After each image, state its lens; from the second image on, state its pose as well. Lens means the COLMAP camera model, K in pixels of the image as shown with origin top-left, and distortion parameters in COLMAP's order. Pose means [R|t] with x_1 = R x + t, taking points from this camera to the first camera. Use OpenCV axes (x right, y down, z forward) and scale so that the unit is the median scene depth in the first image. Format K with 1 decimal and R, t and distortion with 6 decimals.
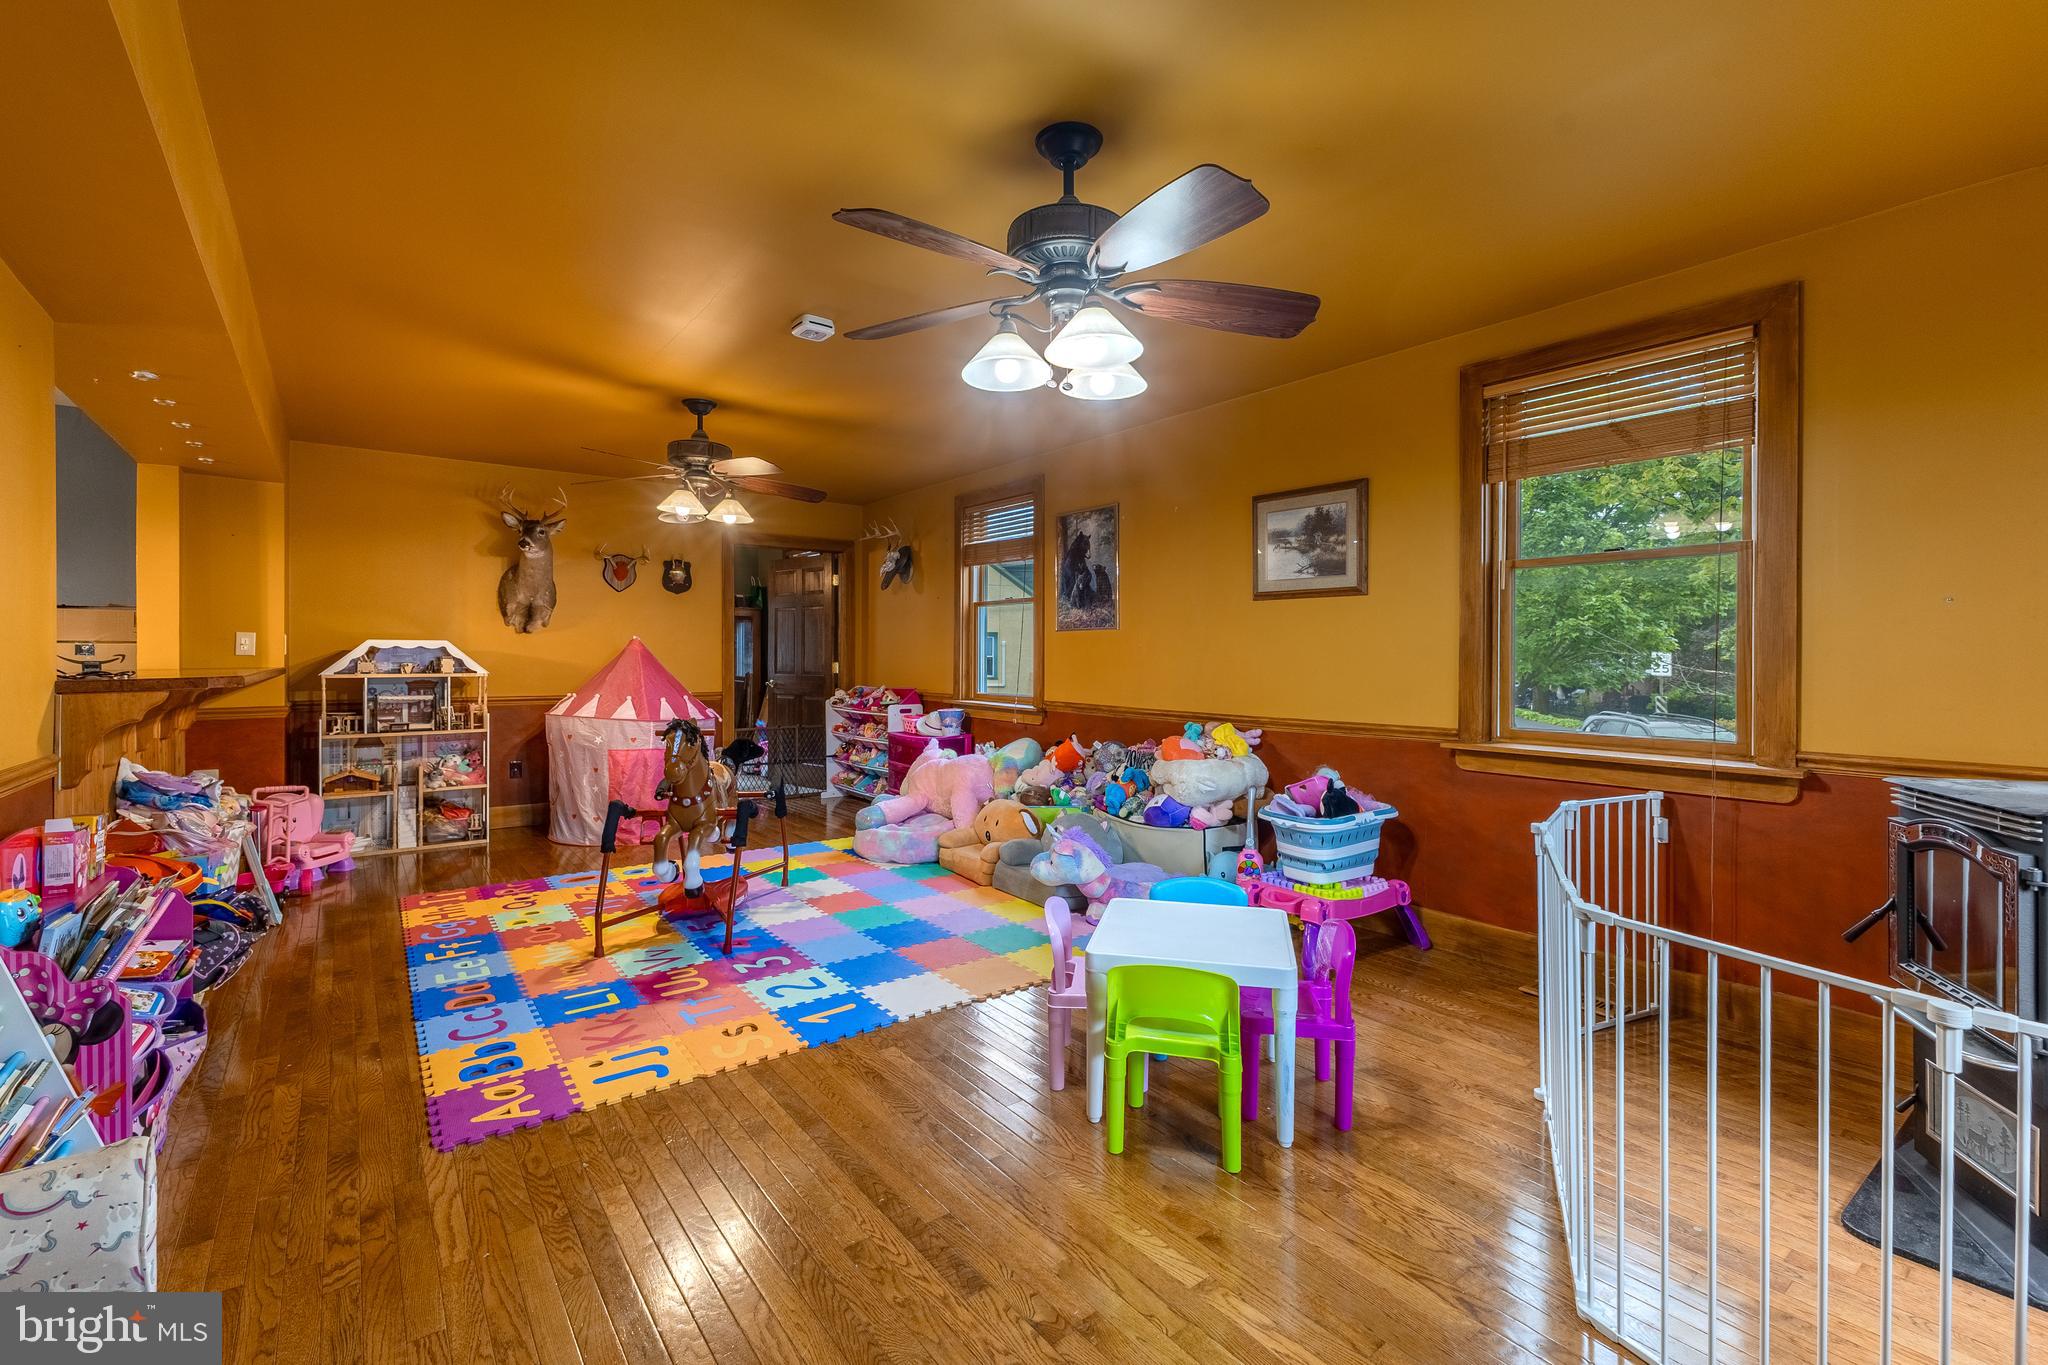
lens RADIAL K [[894.4, 0, 1032.8], [0, 894.4, 669.1], [0, 0, 1]] dist [0.008878, -0.000789]
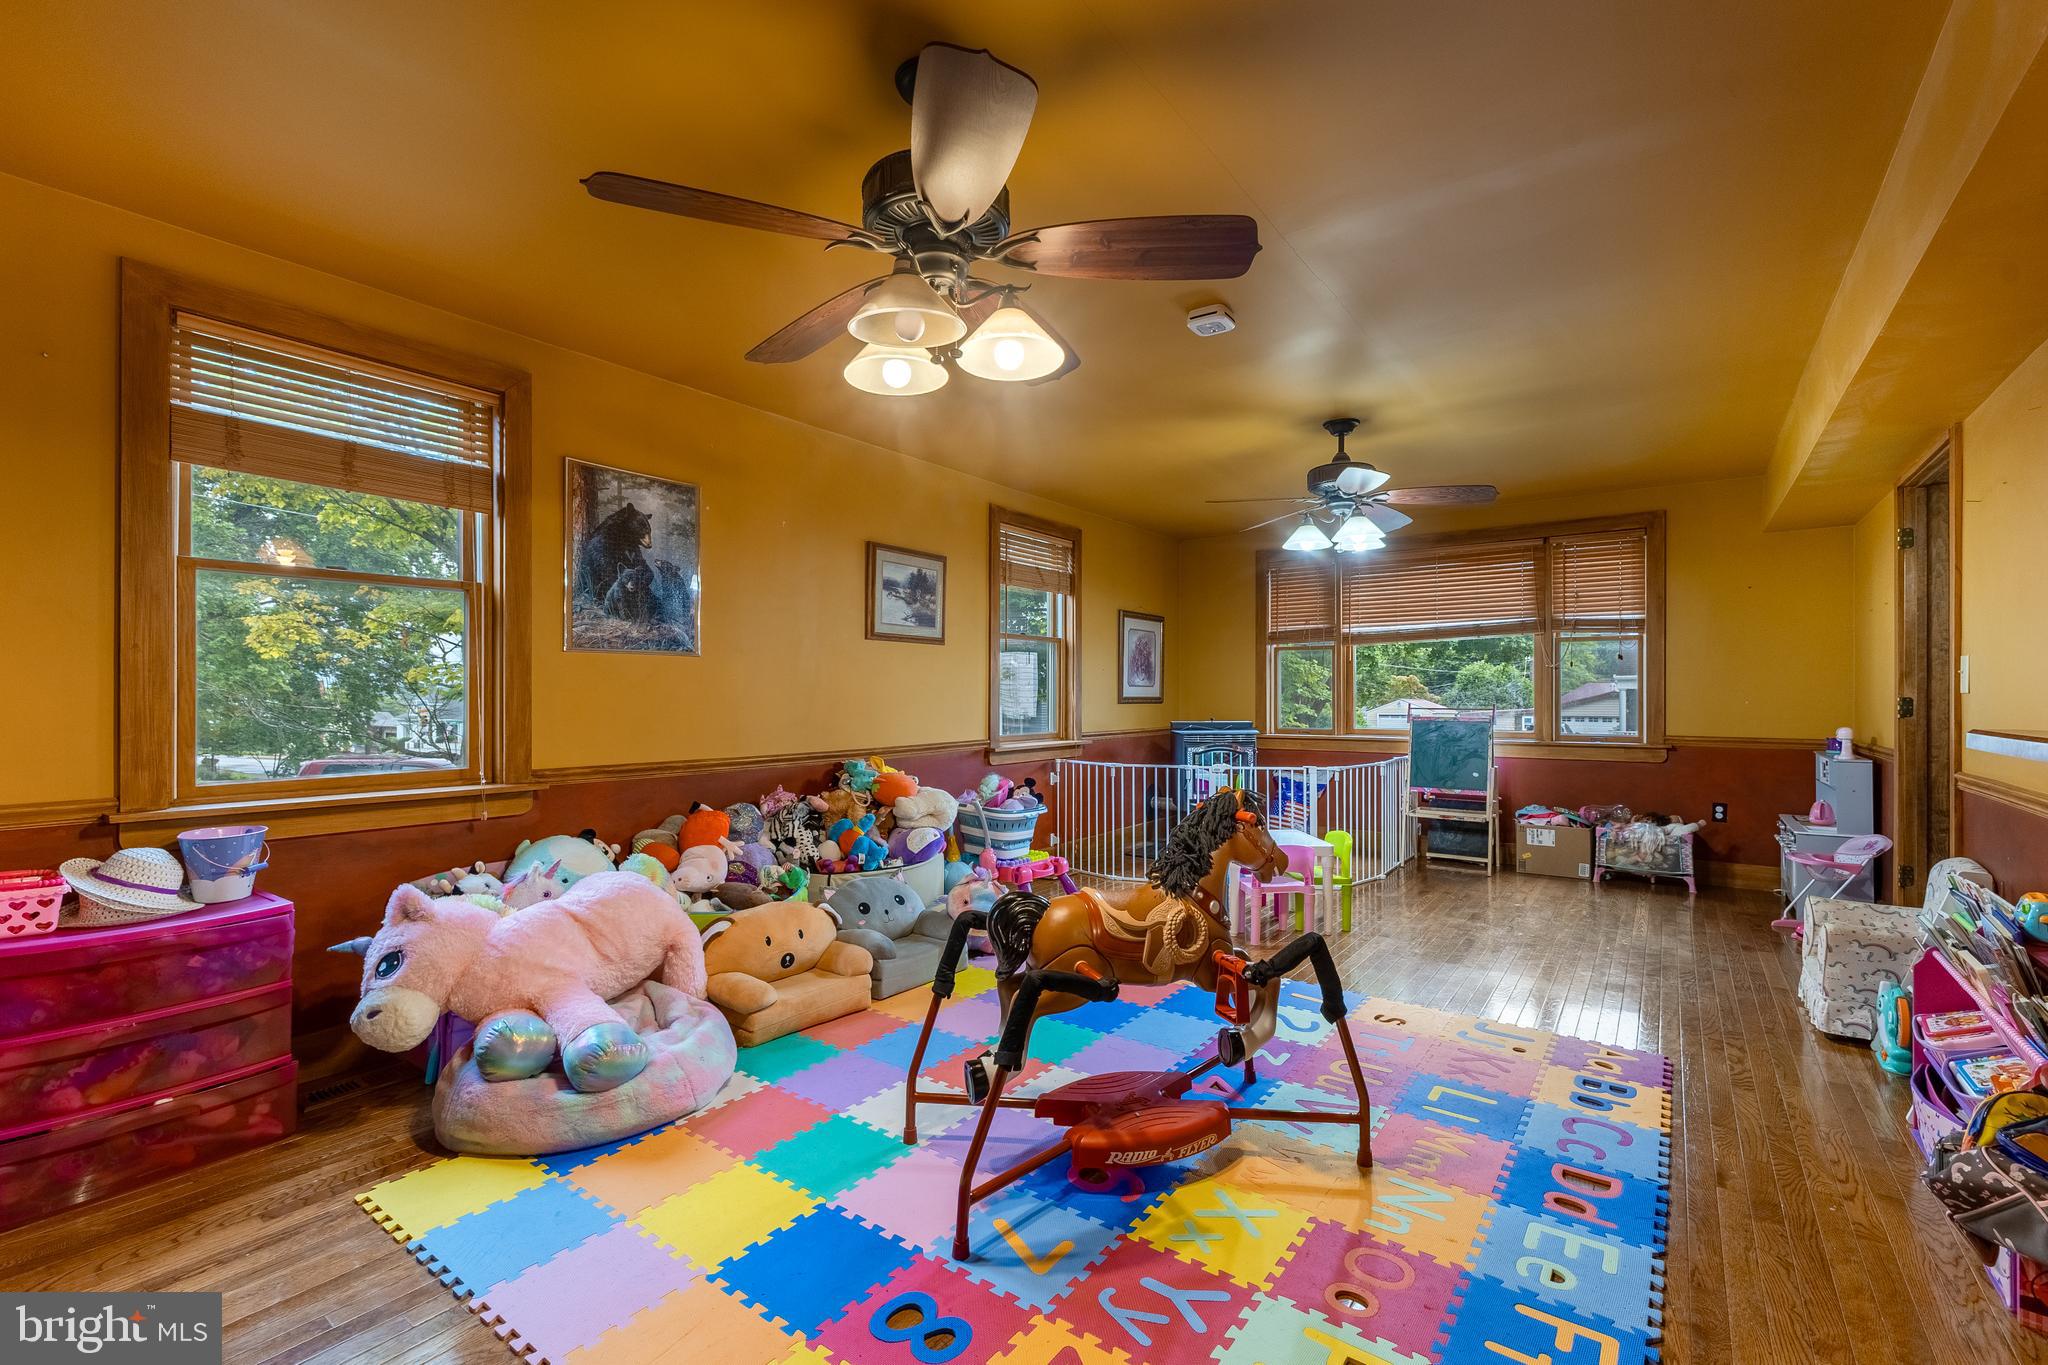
lens RADIAL K [[894.4, 0, 1024.4], [0, 894.4, 683.4], [0, 0, 1]] dist [0.008878, -0.000789]
pose [[-0.289004, 0.009903, 0.957277, -1.006938], [0.016625, 0.999848, -0.005324, -0.018825], [-0.957184, 0.014376, -0.289124, 1.385622]]
